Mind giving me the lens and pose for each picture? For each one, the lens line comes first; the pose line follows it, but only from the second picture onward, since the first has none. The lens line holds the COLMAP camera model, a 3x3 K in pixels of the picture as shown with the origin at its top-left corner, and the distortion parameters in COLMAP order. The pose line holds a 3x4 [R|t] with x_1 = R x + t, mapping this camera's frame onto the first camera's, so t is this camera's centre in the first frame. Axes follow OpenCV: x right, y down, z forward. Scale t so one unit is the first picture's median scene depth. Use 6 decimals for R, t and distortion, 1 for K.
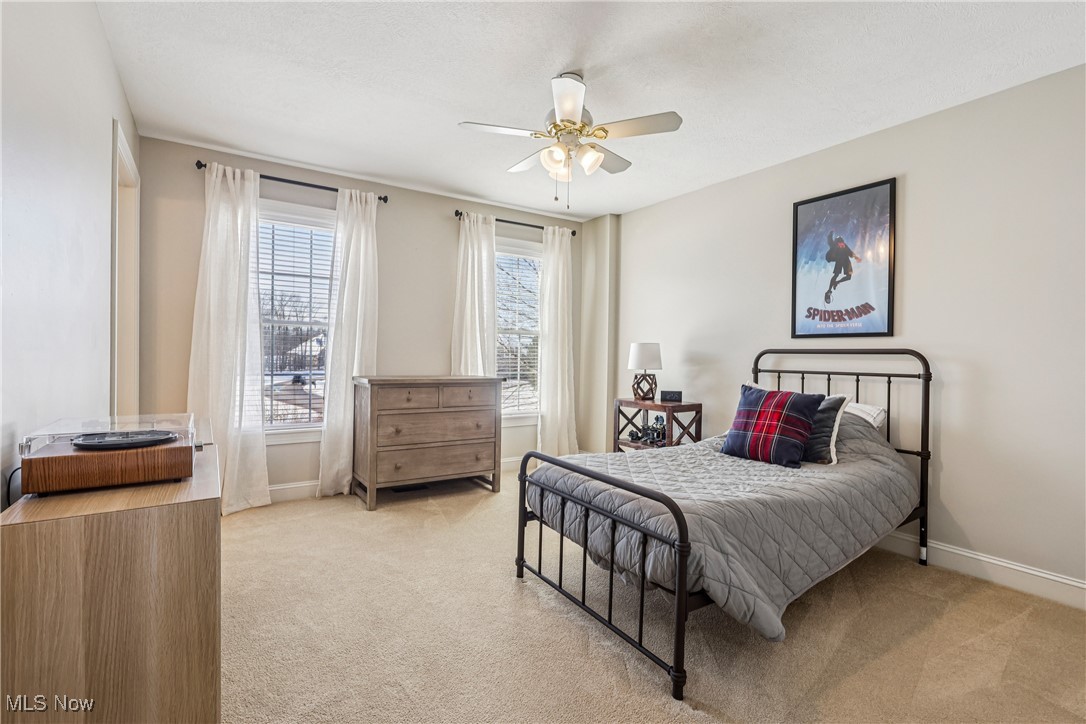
lens RADIAL K [[489.0, 0, 543.0], [0, 489.0, 362.0], [0, 0, 1]] dist [0.026472, 0.000109]
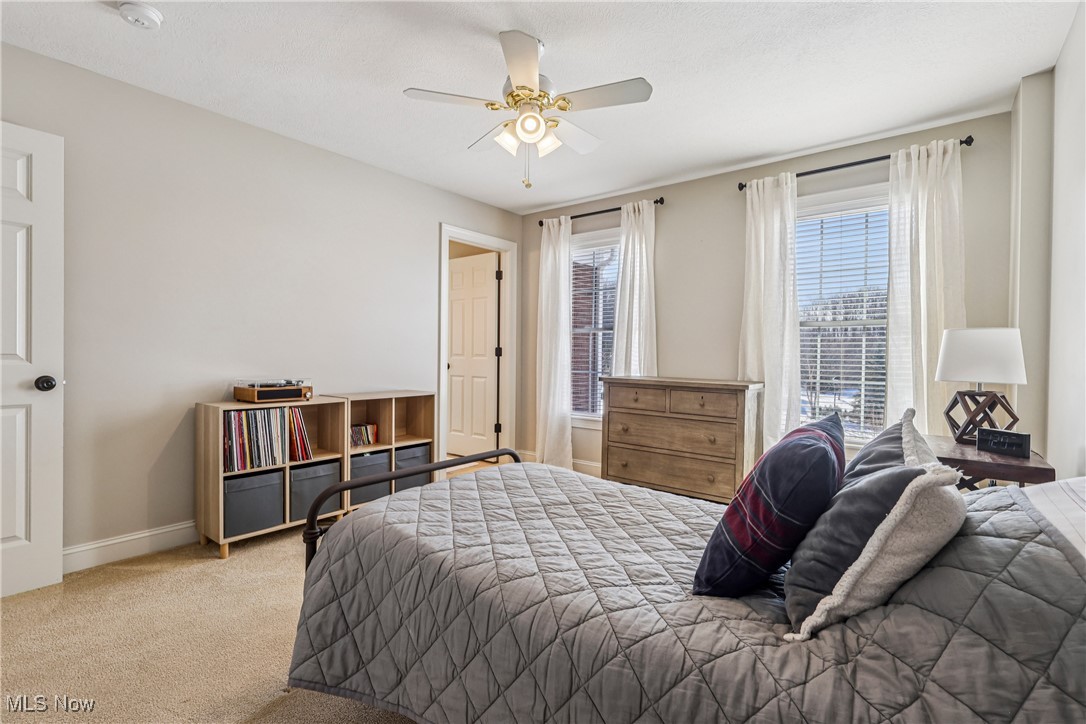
lens RADIAL K [[524.0, 0, 541.5], [0, 524.0, 354.1], [0, 0, 1]] dist [0.048970, -0.000092]
pose [[0.326221, -0.003721, -0.945286, 0.642006], [-0.016376, 0.999820, -0.009587, -0.003535], [0.945152, 0.018608, 0.326101, 0.439541]]
